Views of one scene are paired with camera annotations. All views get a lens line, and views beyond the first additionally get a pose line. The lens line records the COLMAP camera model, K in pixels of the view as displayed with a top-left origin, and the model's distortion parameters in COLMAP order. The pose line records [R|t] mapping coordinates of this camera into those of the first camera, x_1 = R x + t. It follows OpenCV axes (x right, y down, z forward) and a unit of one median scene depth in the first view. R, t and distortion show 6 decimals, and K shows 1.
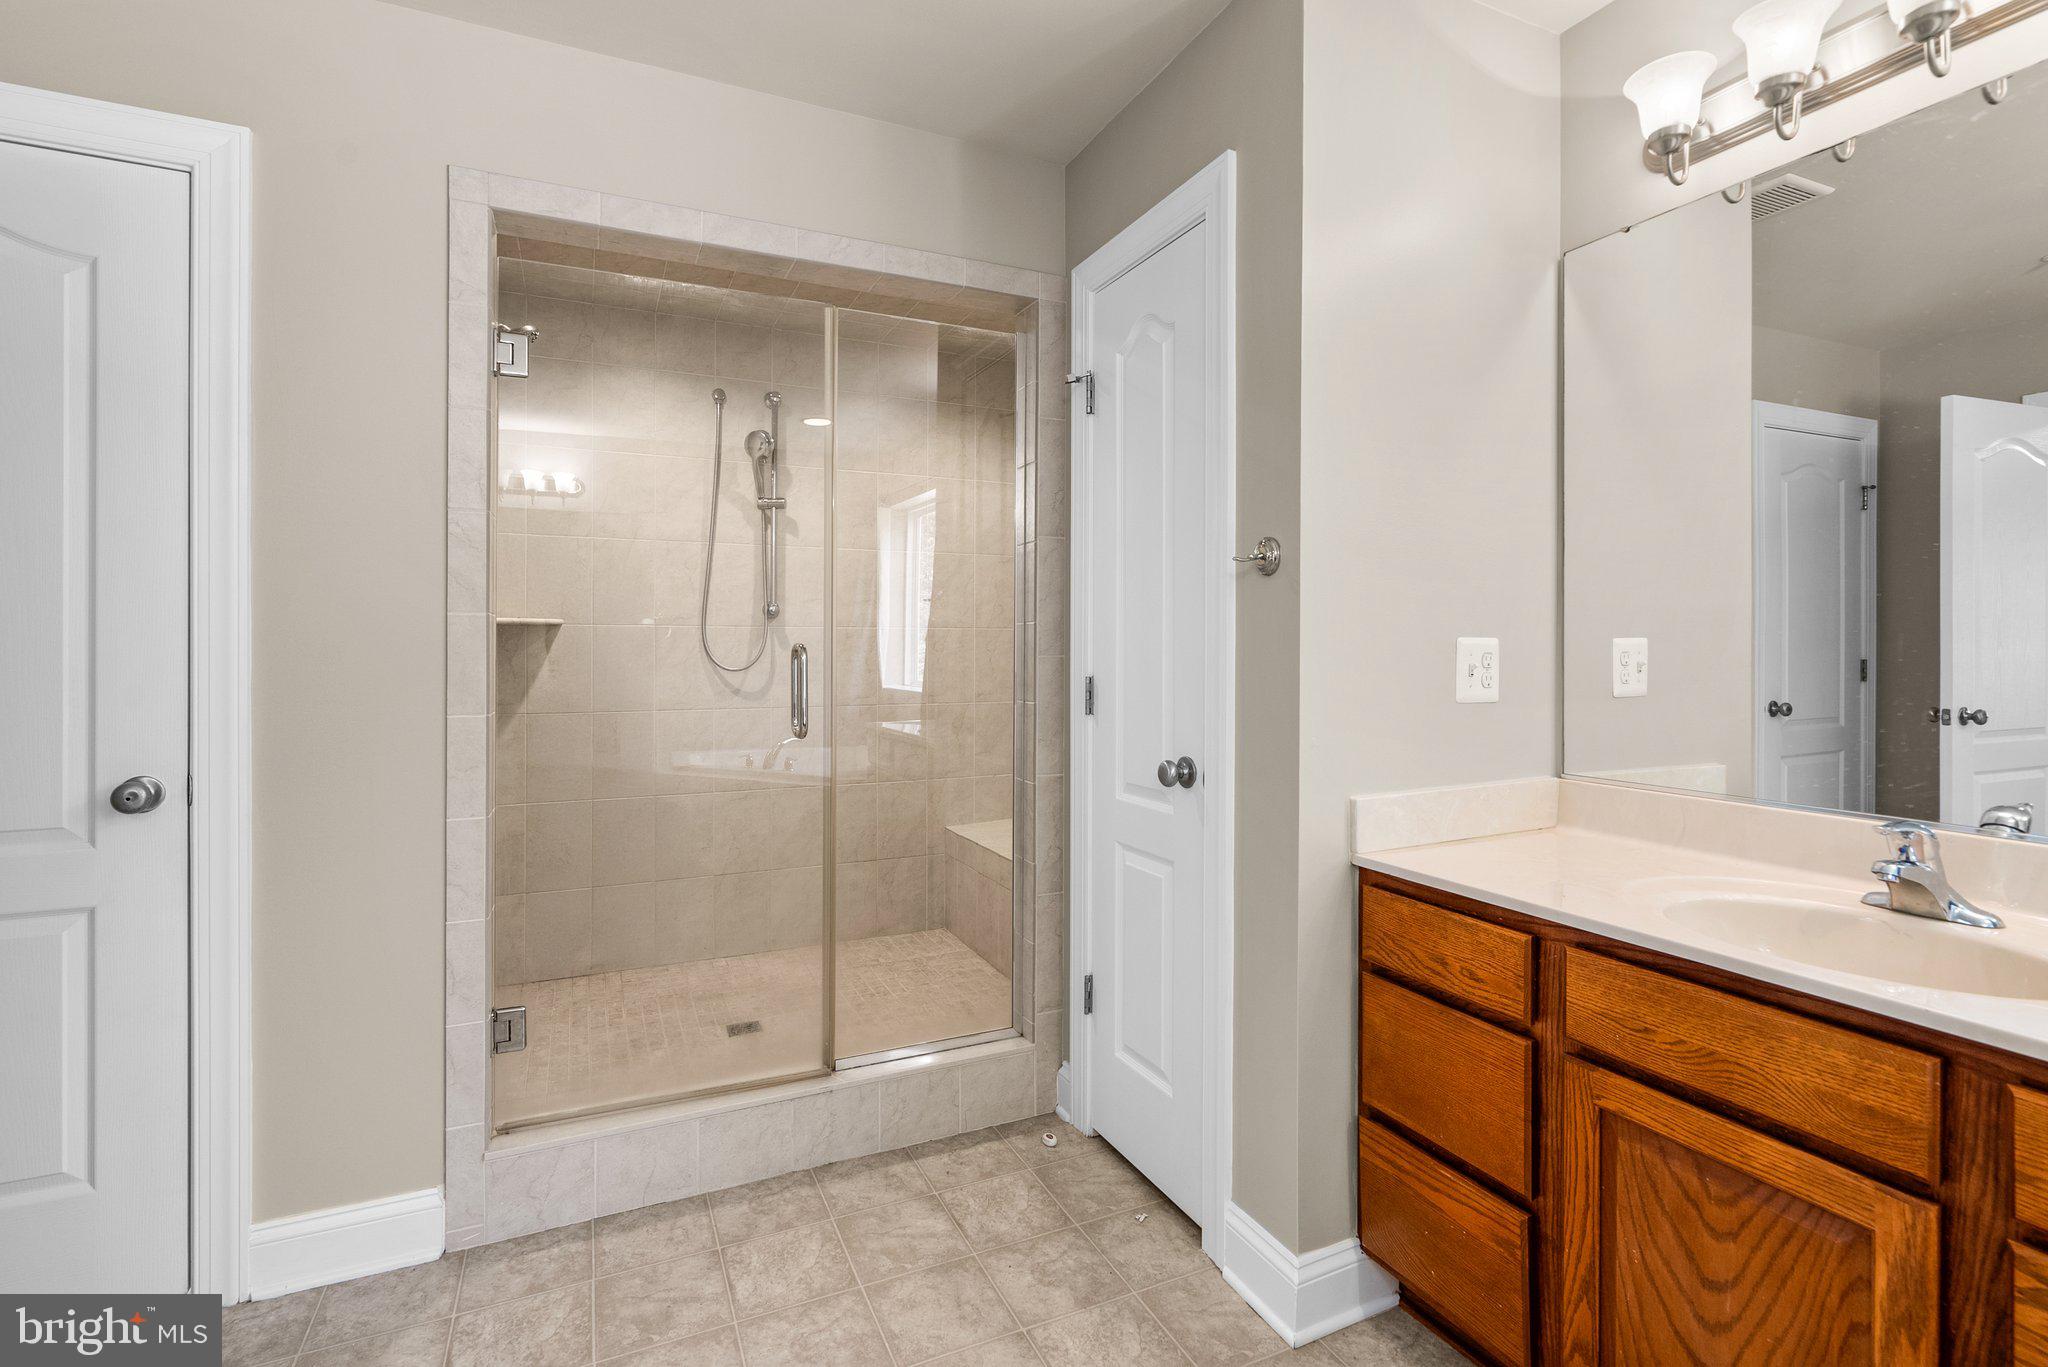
lens RADIAL K [[936.4, 0, 1044.7], [0, 936.4, 656.6], [0, 0, 1]] dist [-0.000440, 0.001441]
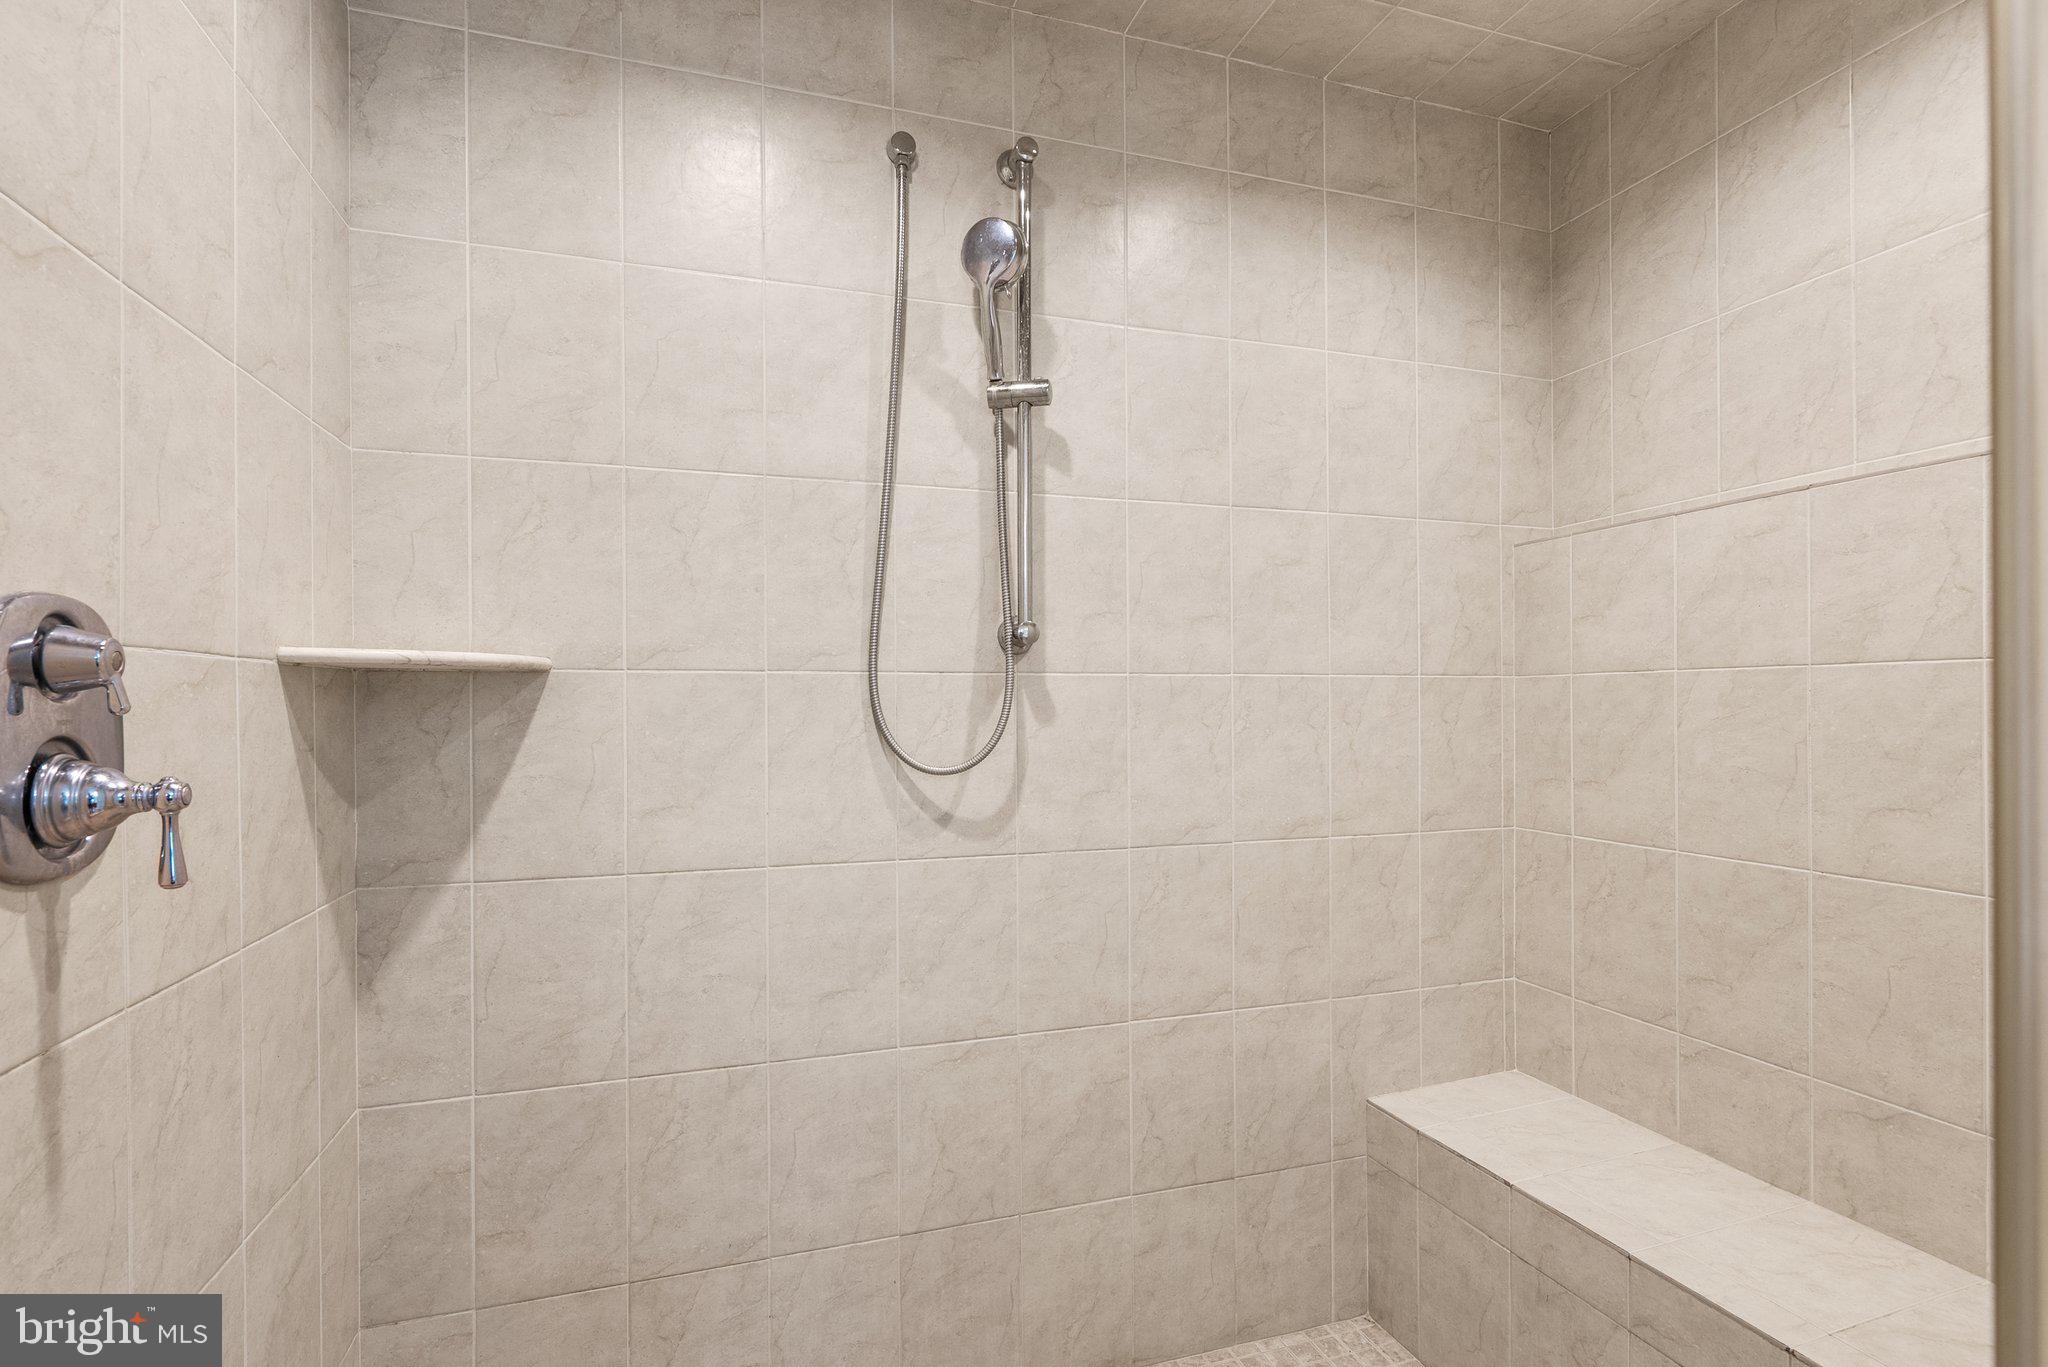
lens RADIAL K [[936.4, 0, 1039.4], [0, 936.4, 730.8], [0, 0, 1]] dist [-0.000440, 0.001441]
pose [[0.985476, -0.009470, -0.169552, -0.208639], [0.008994, 0.999953, -0.003576, -0.002808], [0.169578, 0.001999, 0.985515, 0.568200]]
